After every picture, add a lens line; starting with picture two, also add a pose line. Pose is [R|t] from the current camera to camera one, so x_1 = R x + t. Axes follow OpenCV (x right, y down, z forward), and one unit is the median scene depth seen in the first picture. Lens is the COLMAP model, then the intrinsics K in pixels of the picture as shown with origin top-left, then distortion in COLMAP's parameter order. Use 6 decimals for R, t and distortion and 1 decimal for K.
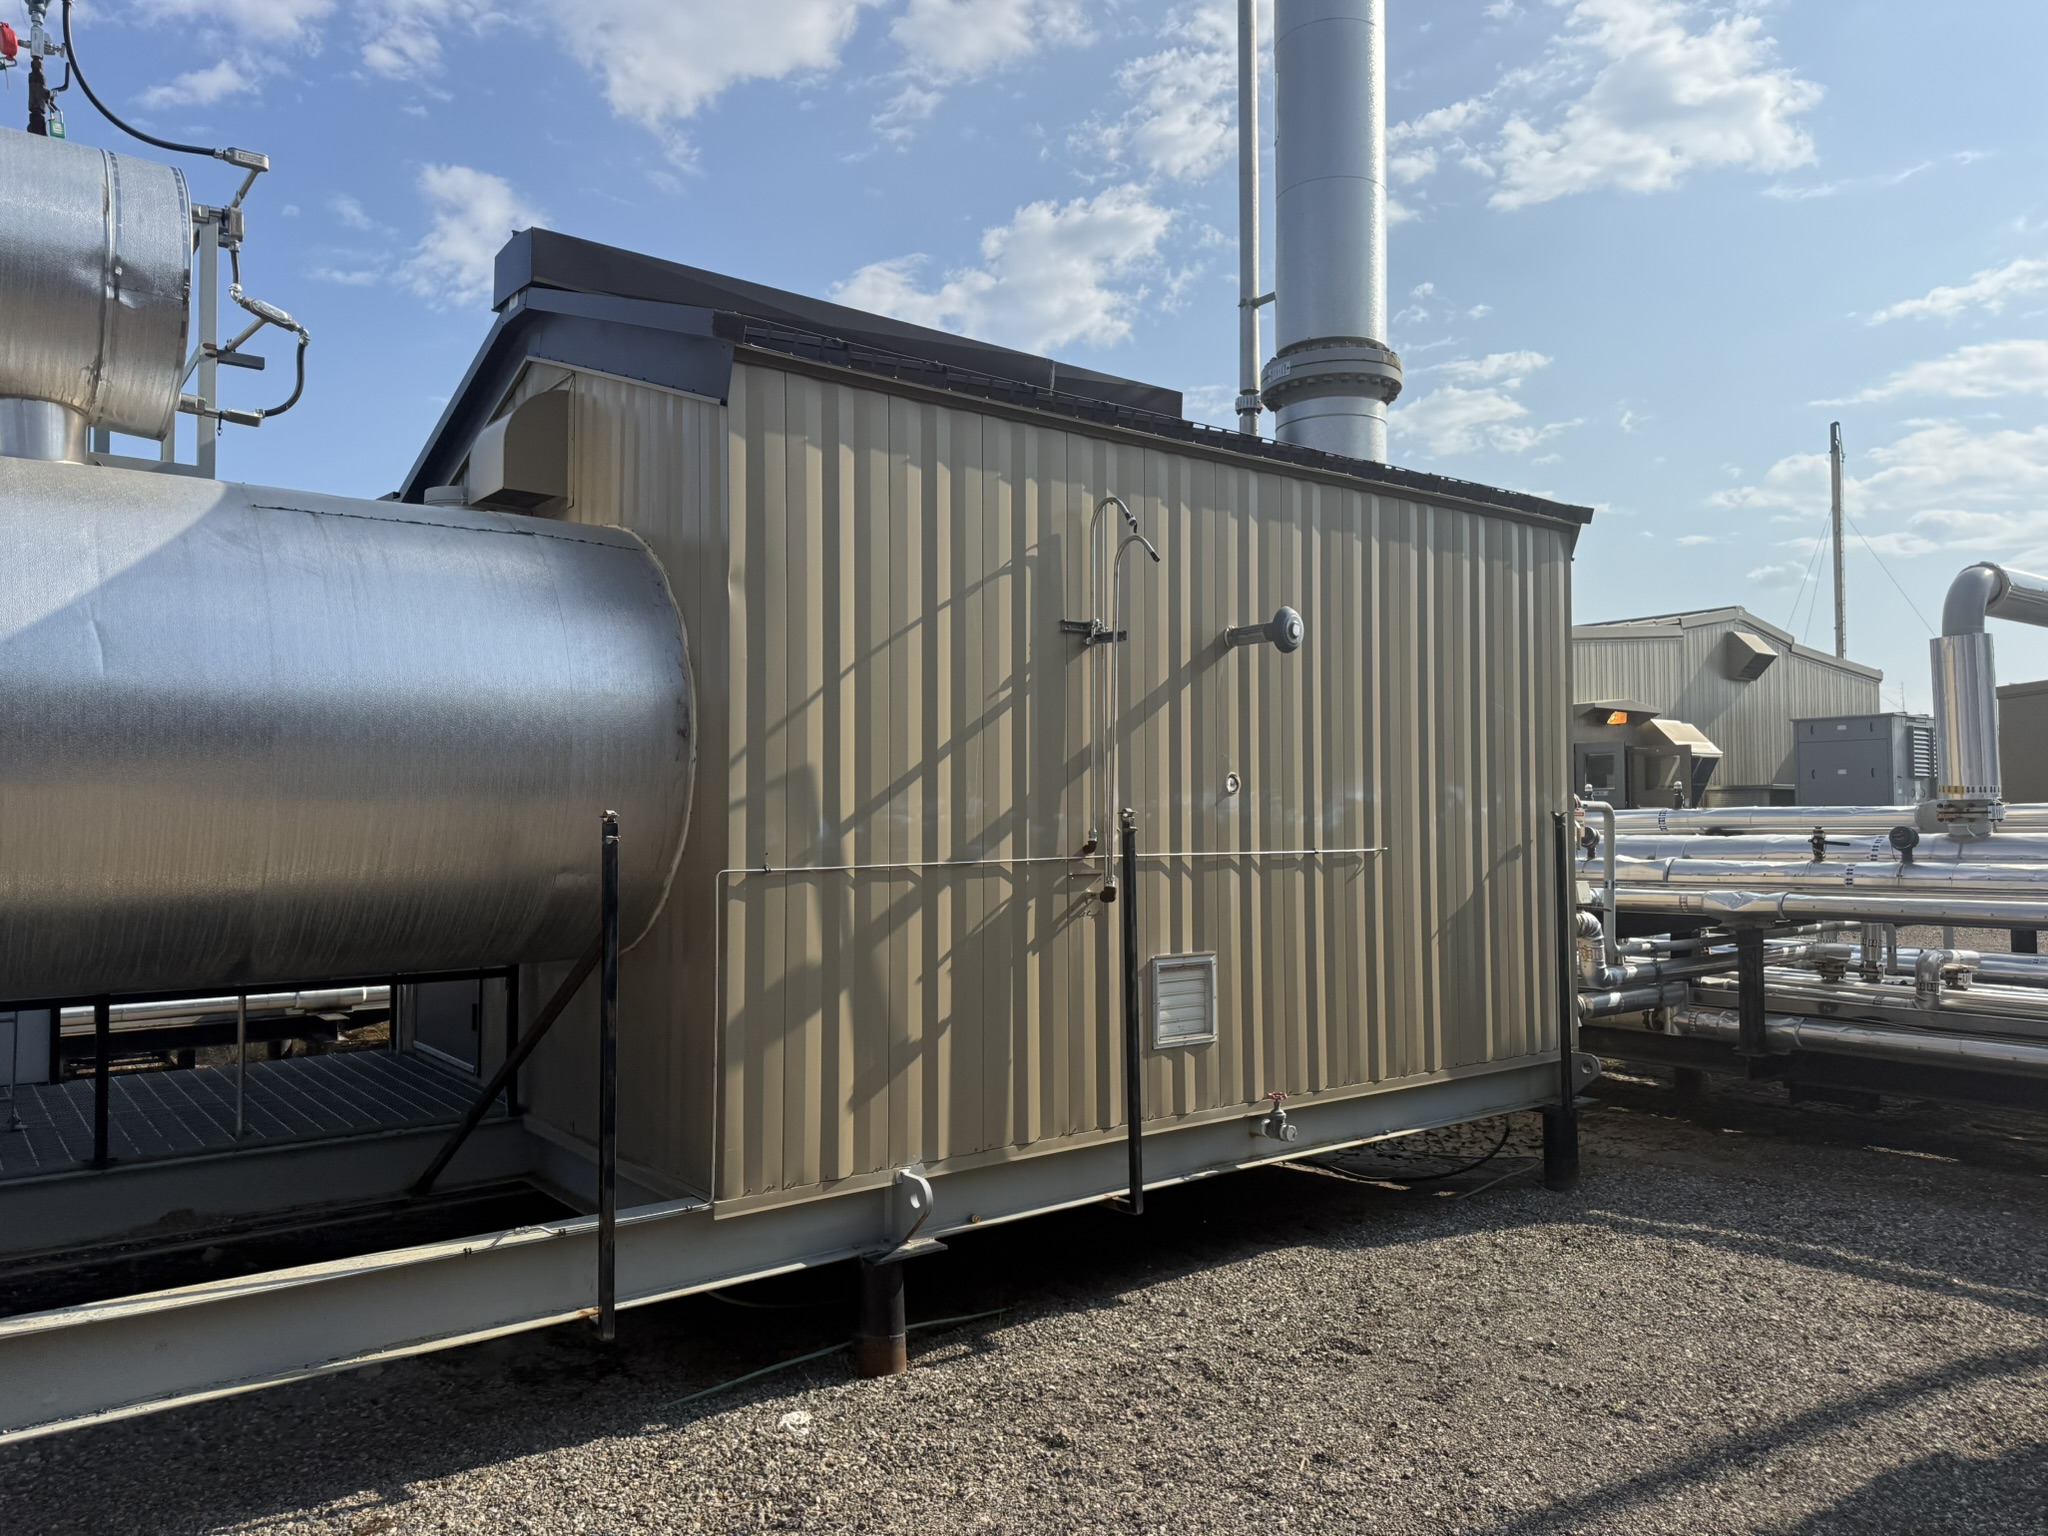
lens RADIAL K [[1429.9, 0, 1024.0], [0, 1429.9, 768.0], [0, 0, 1]] dist [0.062604, -0.082410]
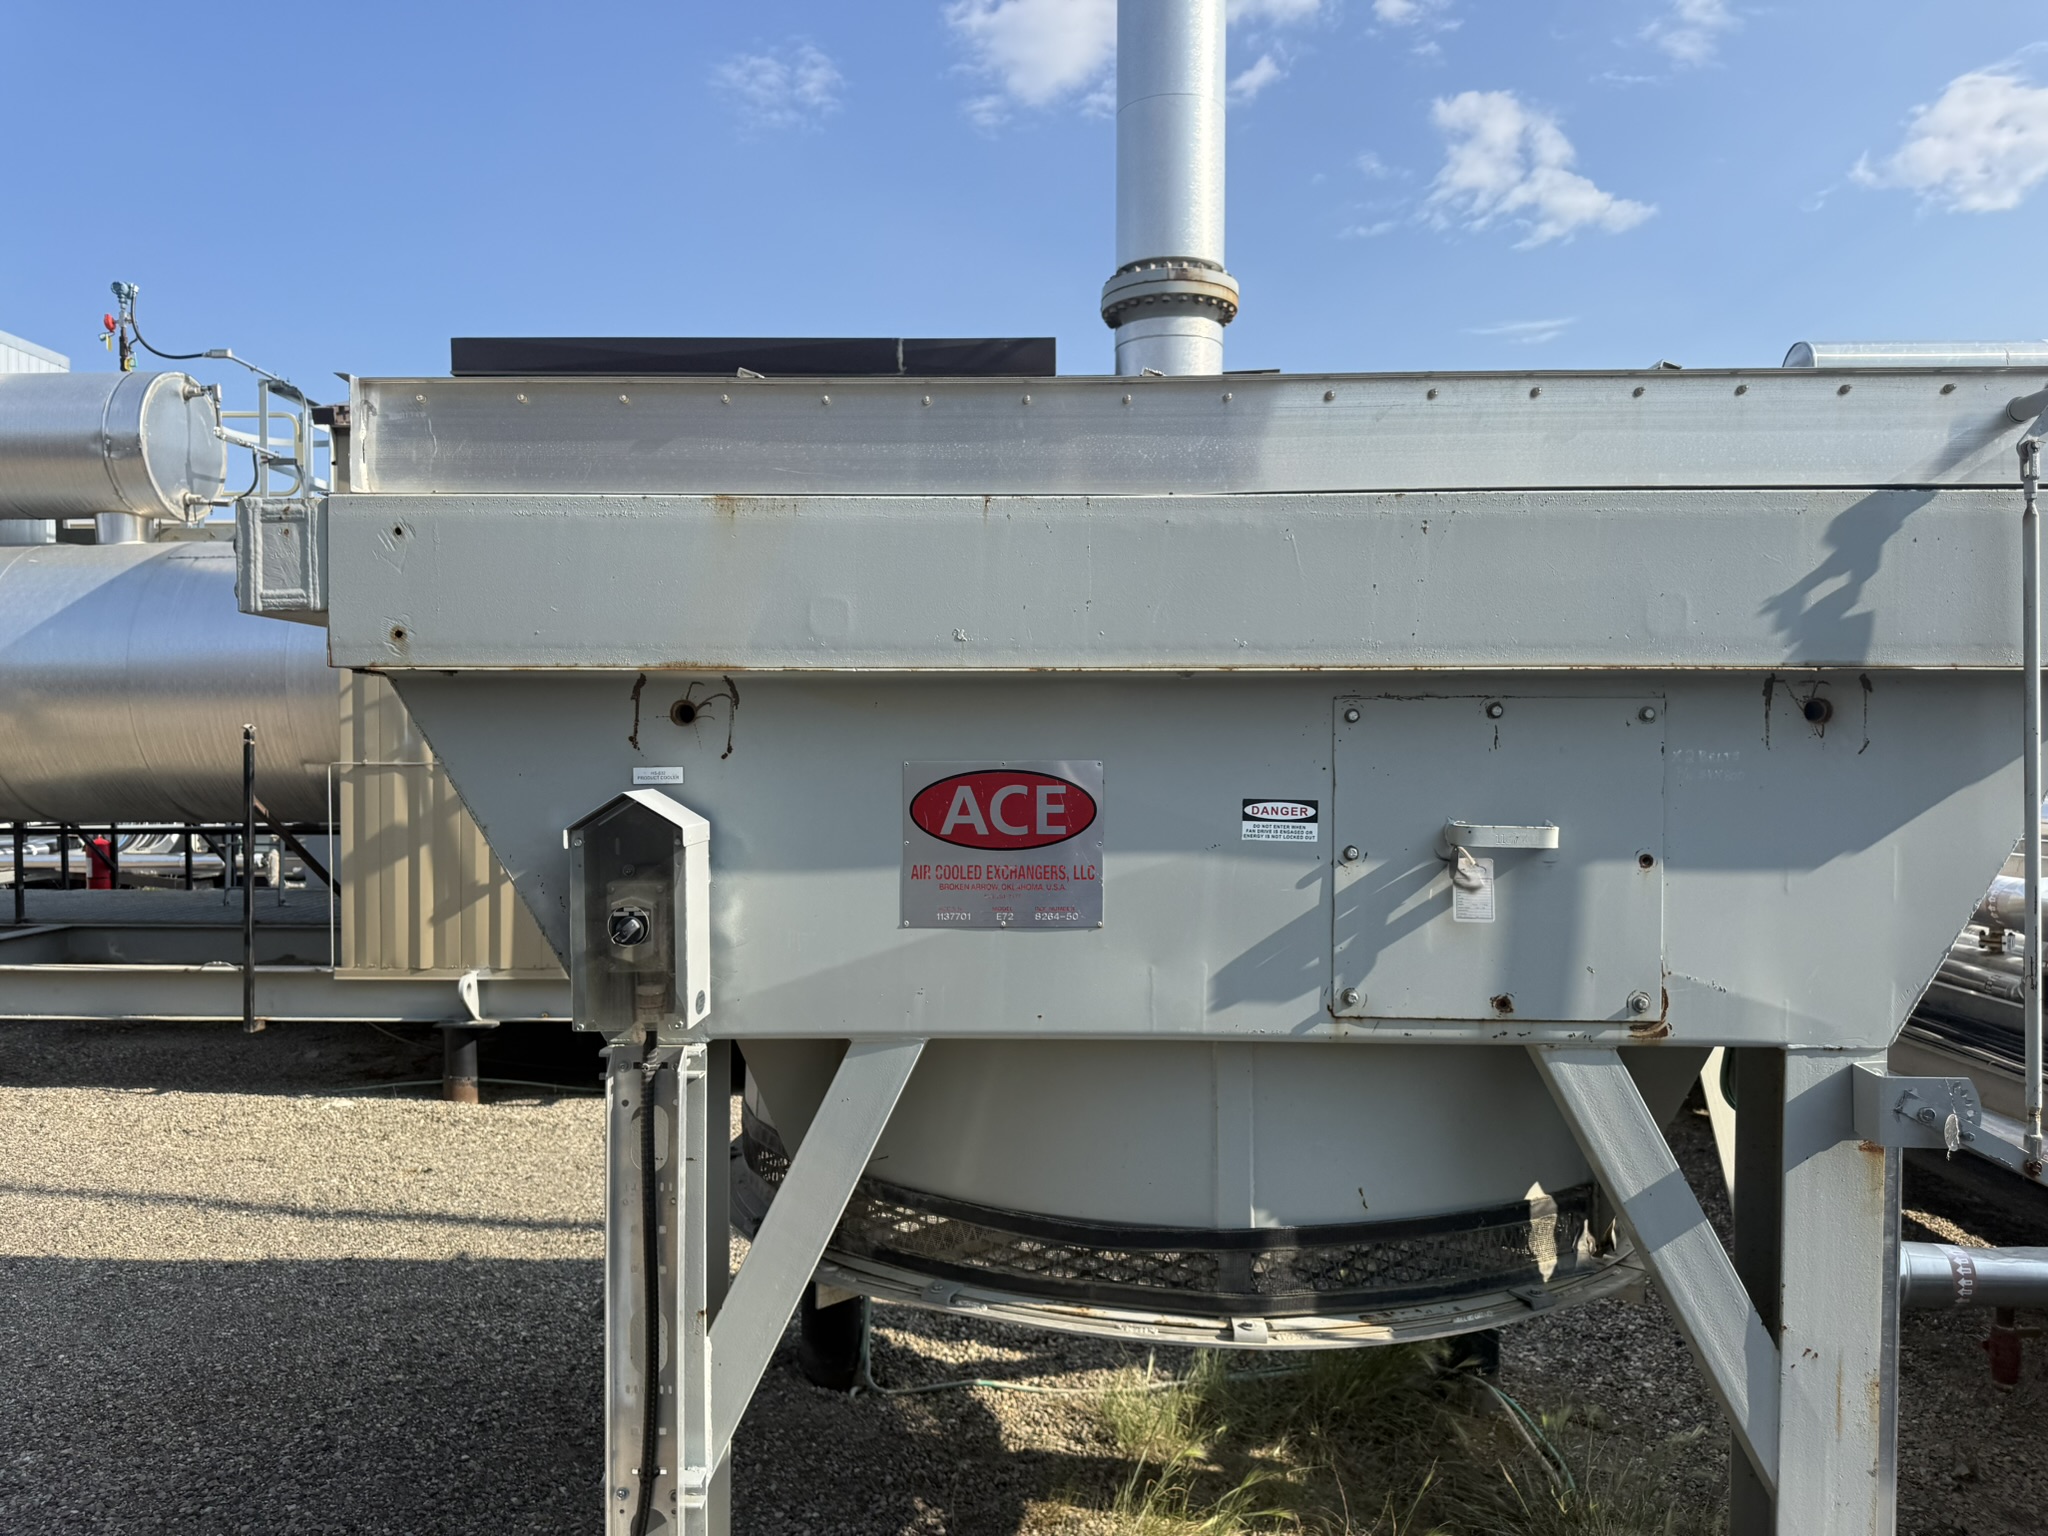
lens RADIAL K [[1429.9, 0, 1024.0], [0, 1429.9, 768.0], [0, 0, 1]] dist [0.062604, -0.082410]
pose [[0.772716, 0.013500, -0.634608, 0.995254], [0.020937, 0.998688, 0.046738, 0.013348], [0.634406, -0.049402, 0.771420, 0.181604]]
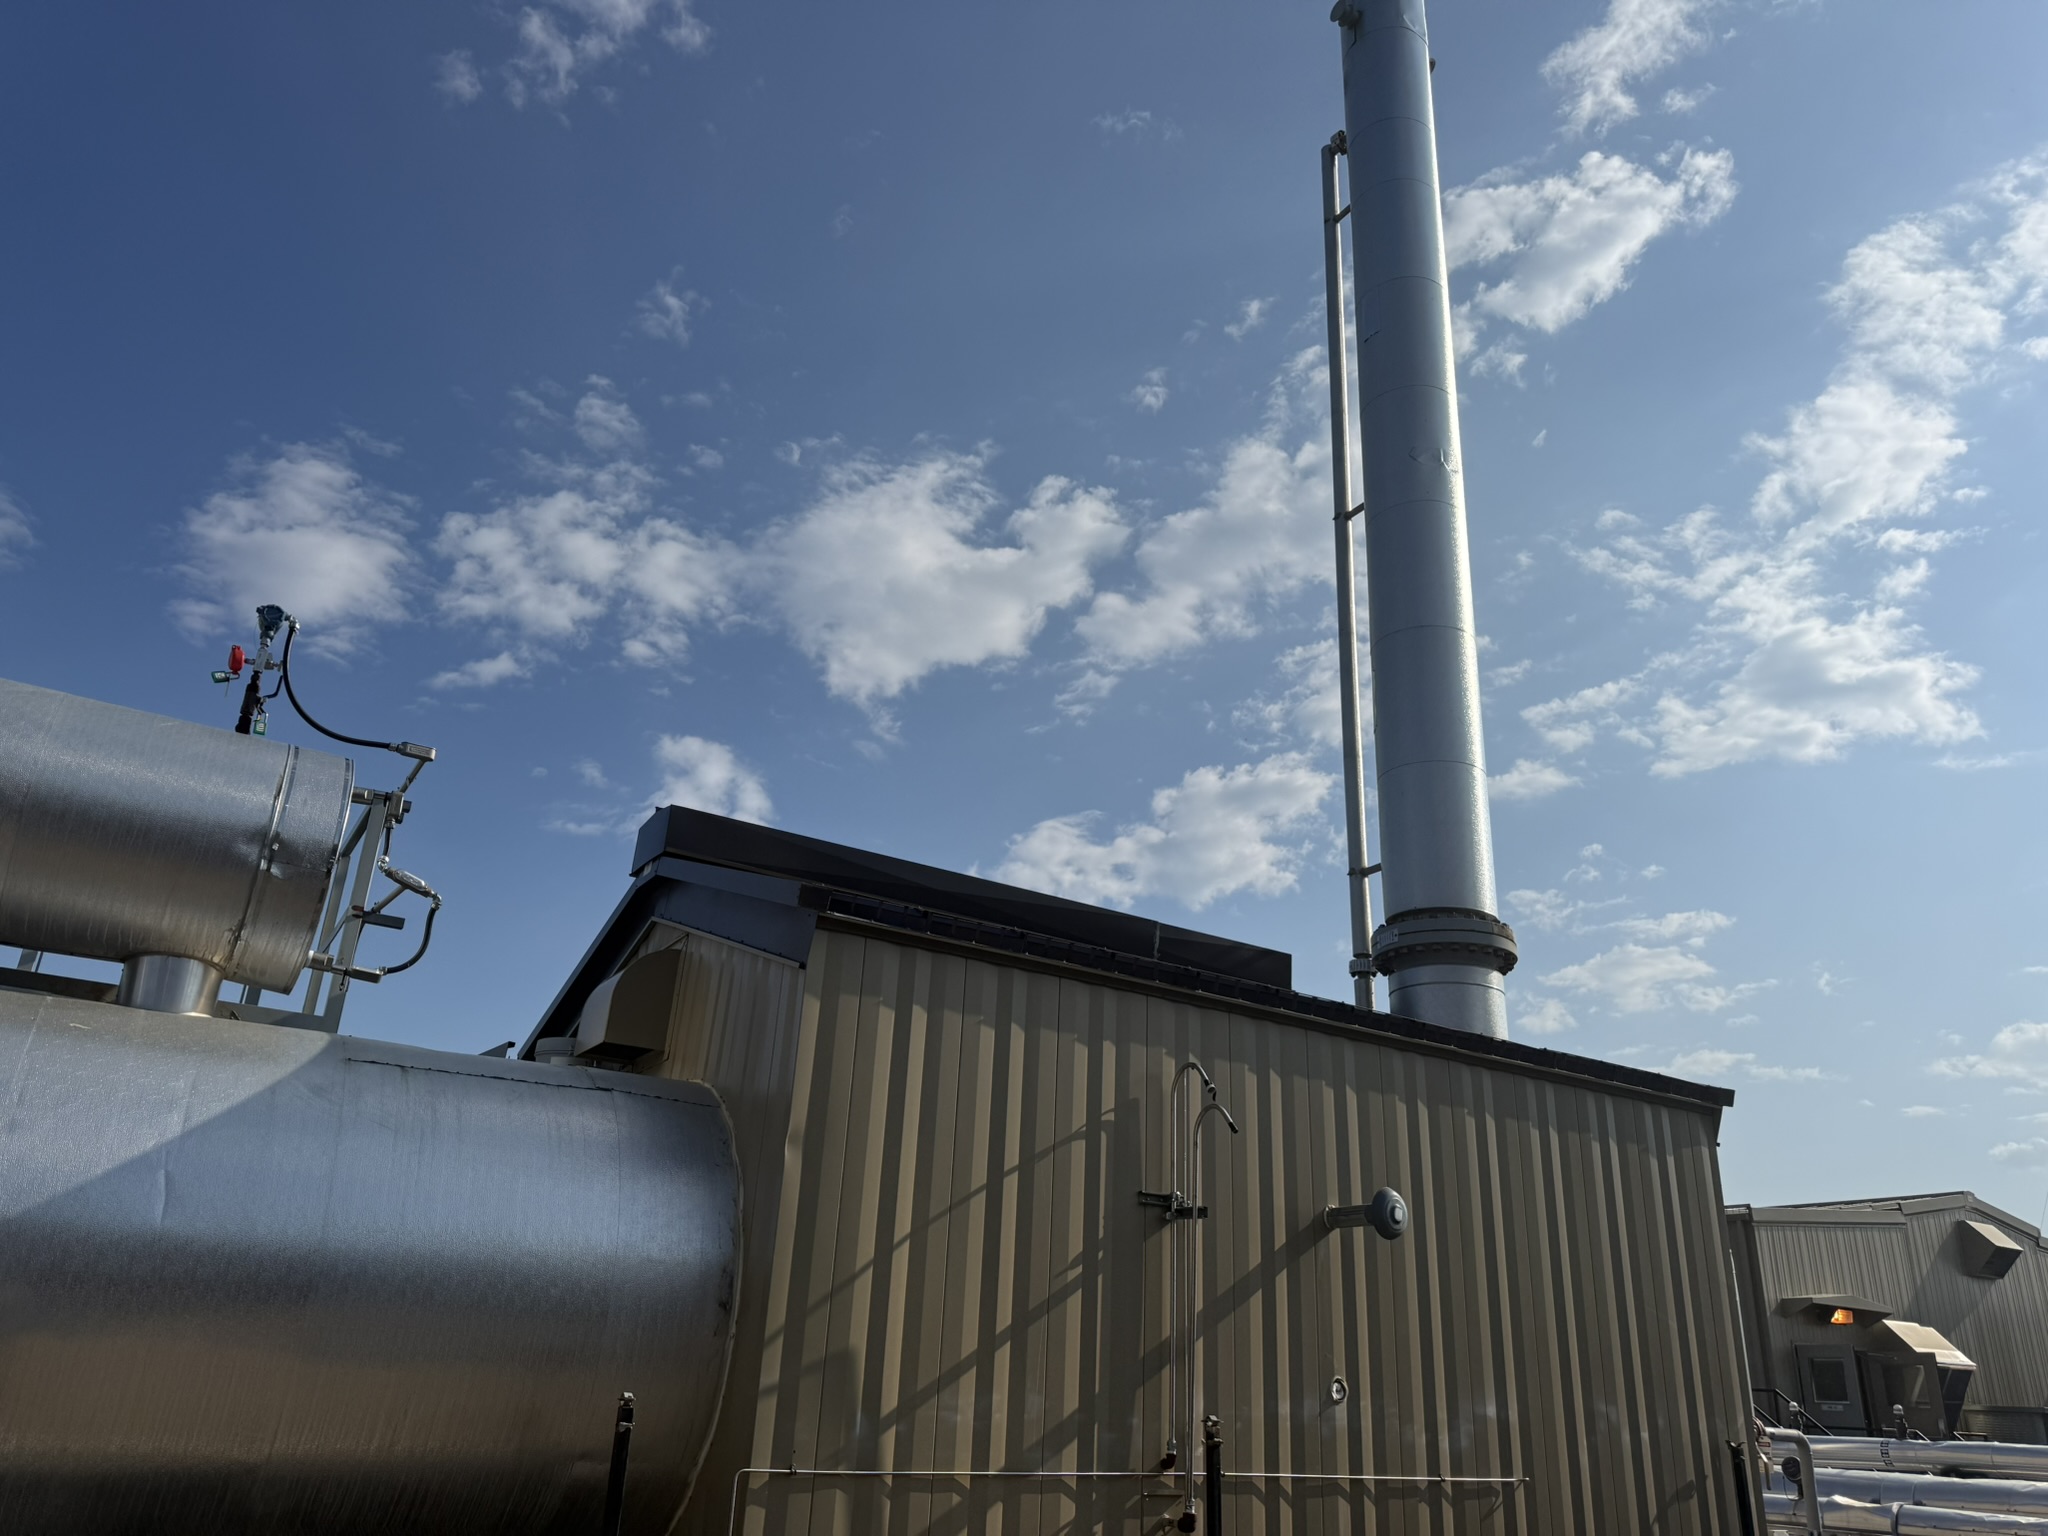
lens RADIAL K [[1429.9, 0, 1024.0], [0, 1429.9, 768.0], [0, 0, 1]] dist [0.062604, -0.082410]
pose [[0.993003, 0.005186, -0.117979, 0.053818], [-0.047803, 0.931179, -0.361414, -0.015111], [0.107985, 0.364525, 0.924911, 0.002258]]
